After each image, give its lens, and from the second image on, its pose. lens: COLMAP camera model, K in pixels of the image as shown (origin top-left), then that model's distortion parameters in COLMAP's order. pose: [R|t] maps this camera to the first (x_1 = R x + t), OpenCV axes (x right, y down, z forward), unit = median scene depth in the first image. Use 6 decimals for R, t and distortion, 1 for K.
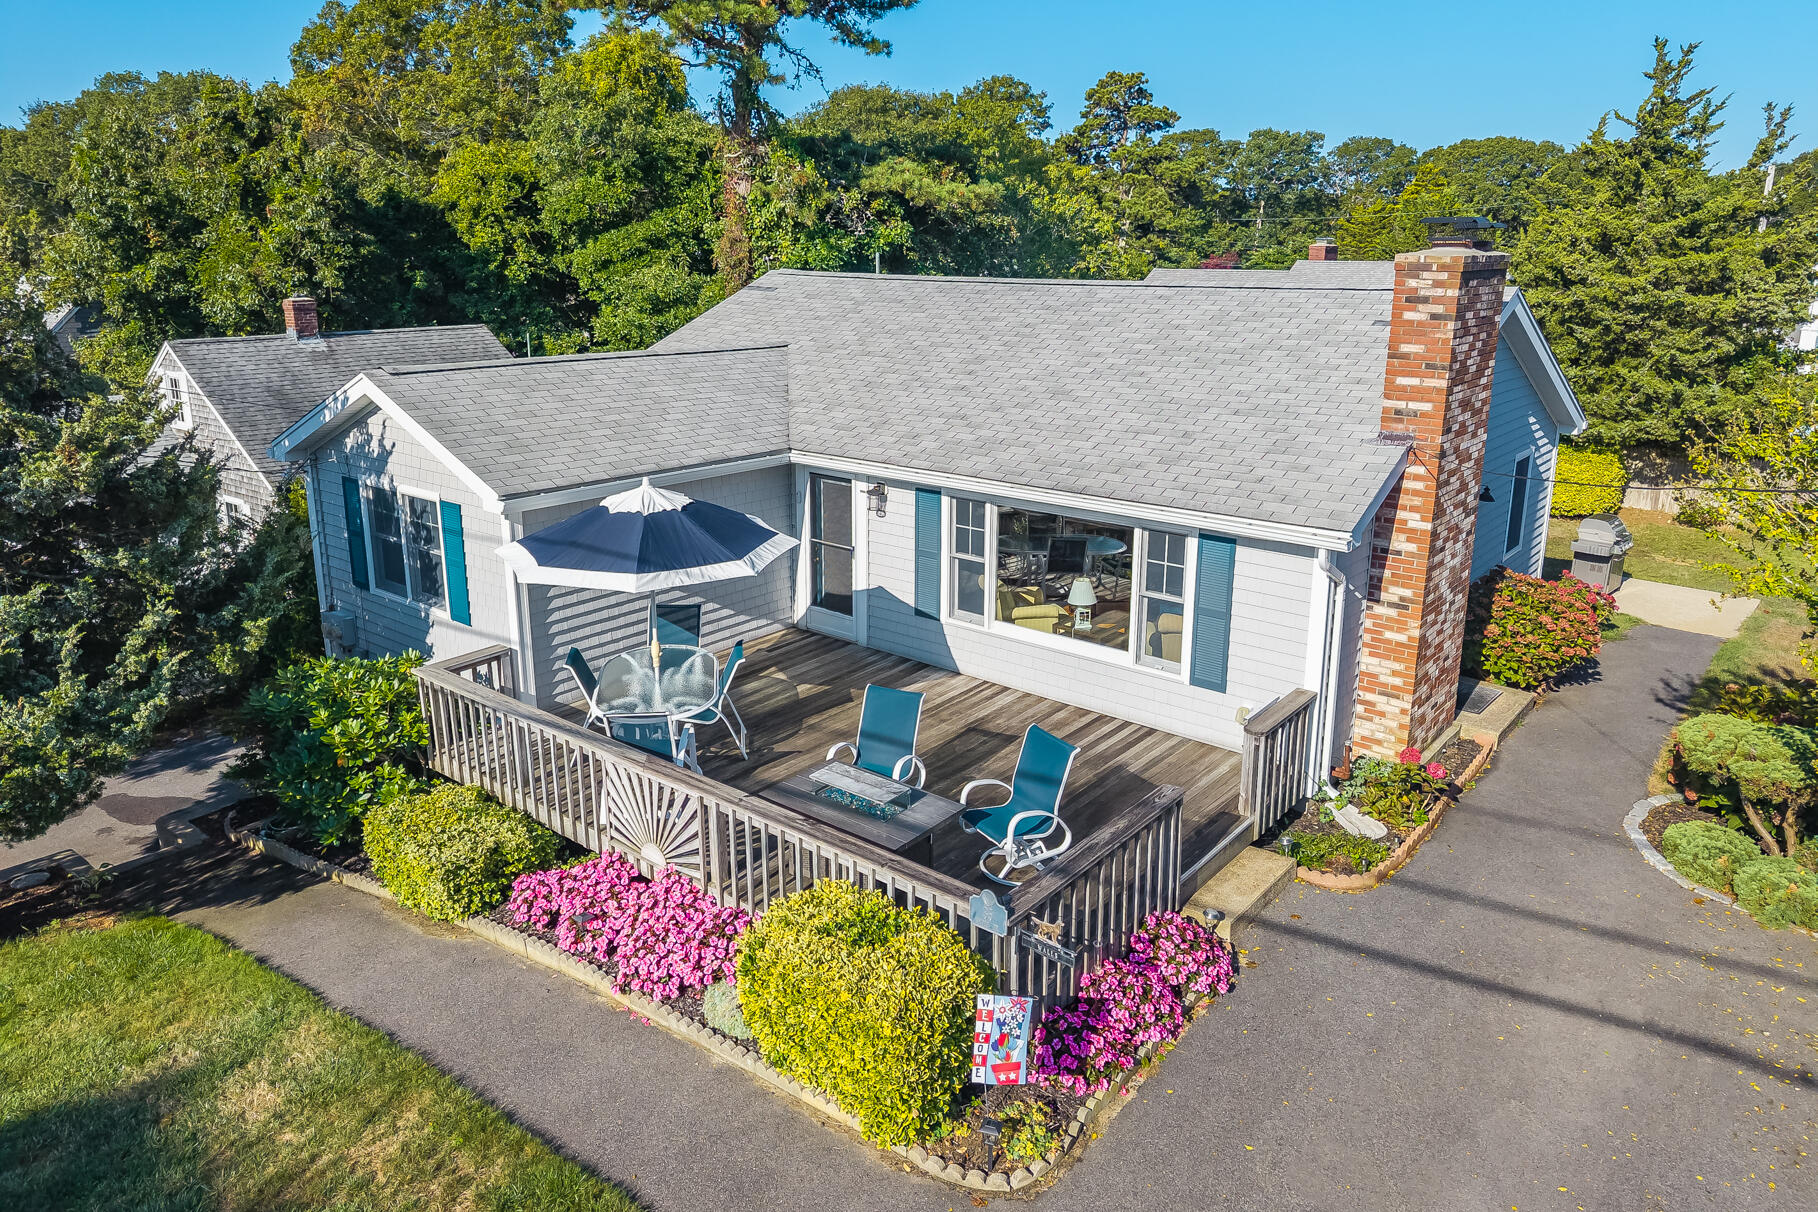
lens RADIAL K [[1336.9, 0, 909.0], [0, 1336.9, 606.0], [0, 0, 1]] dist [0.015363, -0.009560]
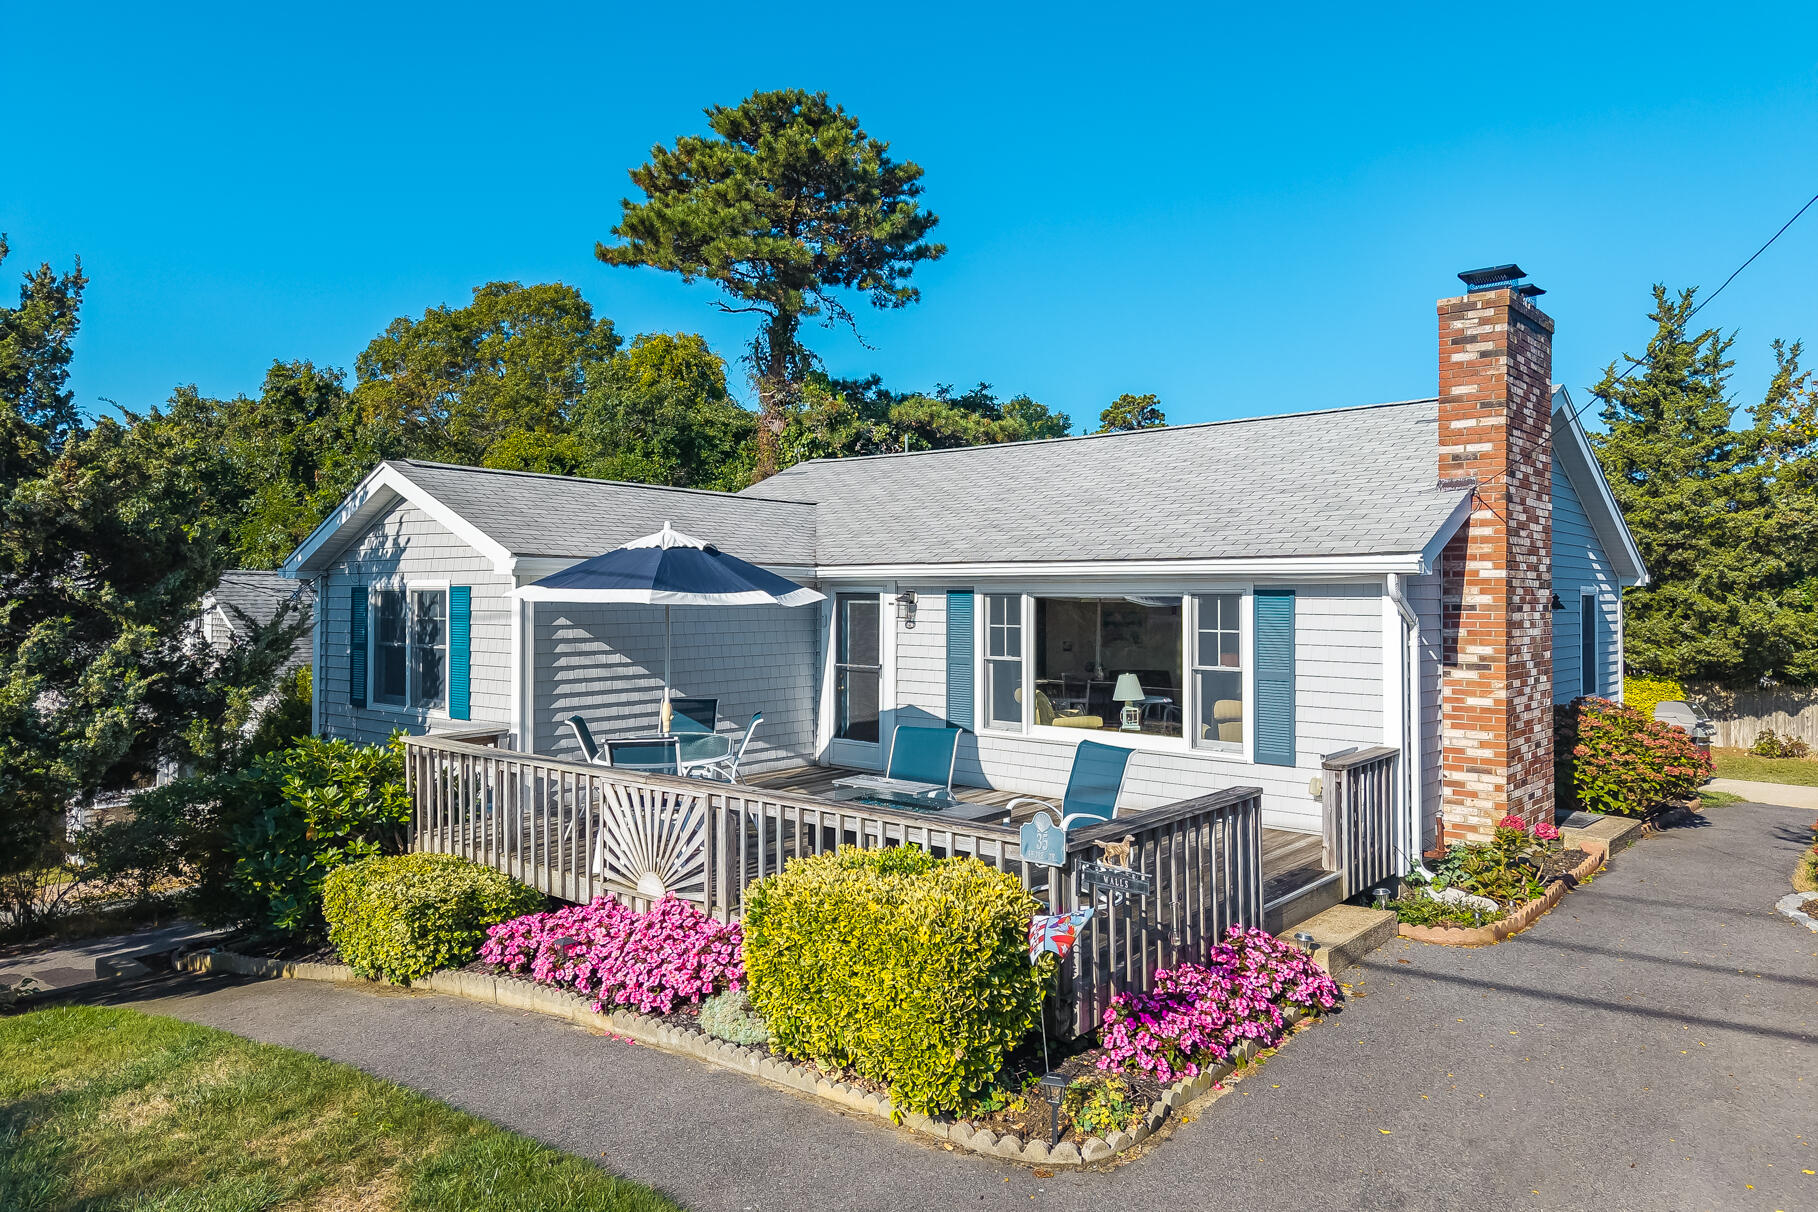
lens RADIAL K [[1348.6, 0, 904.3], [0, 1348.6, 531.9], [0, 0, 1]] dist [0.043890, -0.031451]
pose [[0.999752, -0.001007, -0.022235, -0.005404], [-0.005178, 0.961038, -0.276367, 0.166880], [0.021647, 0.276414, 0.960795, 0.075624]]
